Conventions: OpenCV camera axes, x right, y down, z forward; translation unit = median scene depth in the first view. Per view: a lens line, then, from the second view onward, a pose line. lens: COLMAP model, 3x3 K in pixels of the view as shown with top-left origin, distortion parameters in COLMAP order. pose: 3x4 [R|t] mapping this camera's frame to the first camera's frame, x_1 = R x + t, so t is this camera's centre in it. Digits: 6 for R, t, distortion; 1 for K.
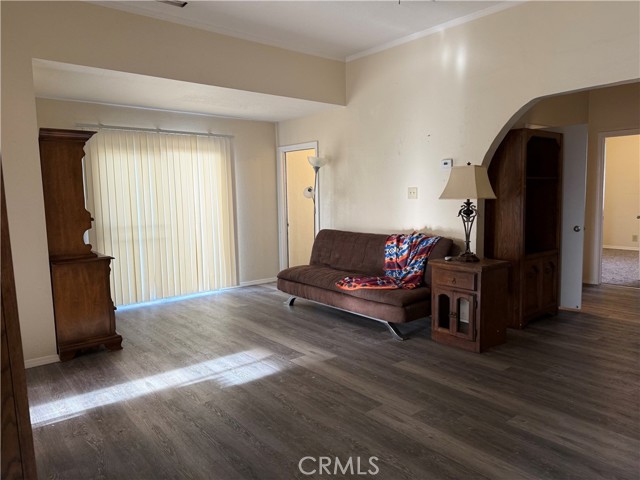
lens RADIAL K [[455.9, 0, 320.0], [0, 455.9, 240.0], [0, 0, 1]] dist [0.105295, -0.134890]
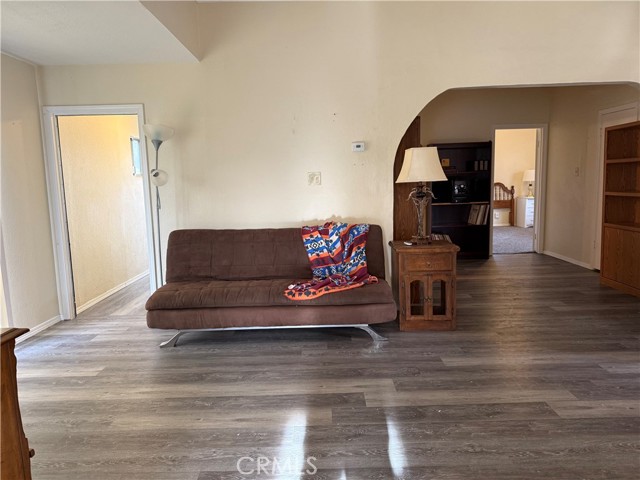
lens RADIAL K [[455.9, 0, 320.0], [0, 455.9, 240.0], [0, 0, 1]] dist [0.105295, -0.134890]
pose [[0.629952, -0.107207, 0.769199, -0.540153], [0.095759, 0.993591, 0.060057, -0.040463], [-0.770708, 0.035825, 0.636180, 0.493943]]
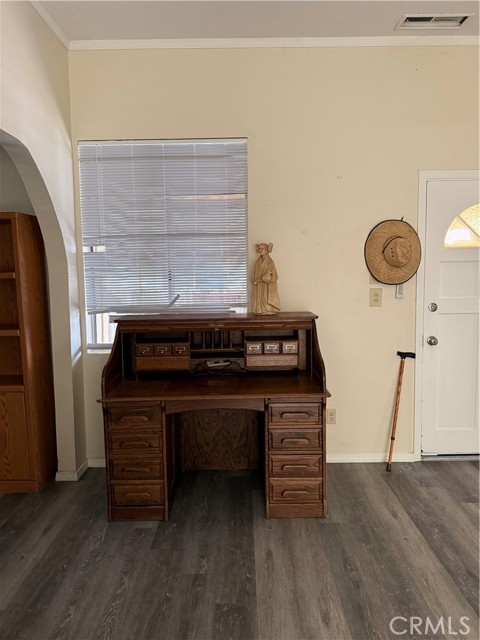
lens RADIAL K [[448.8, 0, 240.0], [0, 448.8, 320.0], [0, 0, 1]] dist [0.078394, -0.111610]
pose [[-0.772535, -0.034166, 0.634052, 0.103940], [0.085333, 0.983907, 0.156988, -0.100598], [-0.629212, 0.175385, -0.757187, 0.883763]]
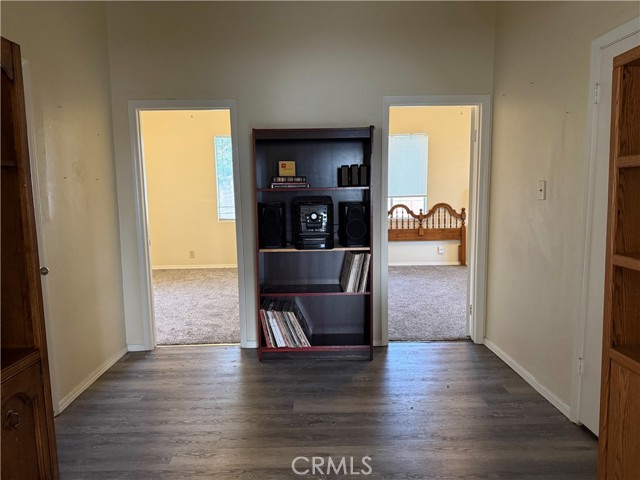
lens RADIAL K [[446.1, 0, 320.0], [0, 446.1, 240.0], [0, 0, 1]] dist [0.079746, -0.114044]
pose [[0.623664, -0.080911, 0.777494, 0.405807], [0.081254, 0.995951, 0.038467, -0.068741], [-0.777458, 0.039184, 0.627713, 0.638411]]
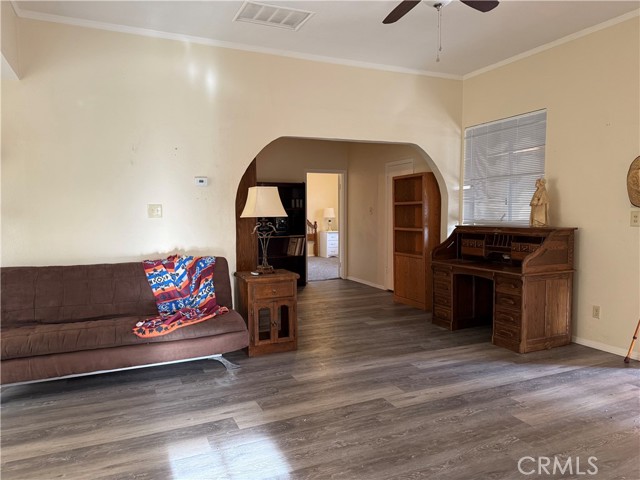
lens RADIAL K [[455.9, 0, 320.0], [0, 455.9, 240.0], [0, 0, 1]] dist [0.105295, -0.134890]
pose [[0.247298, -0.054488, 0.967406, -0.637323], [0.098889, 0.994624, 0.030742, -0.049830], [-0.963880, 0.088063, 0.251357, 0.549869]]
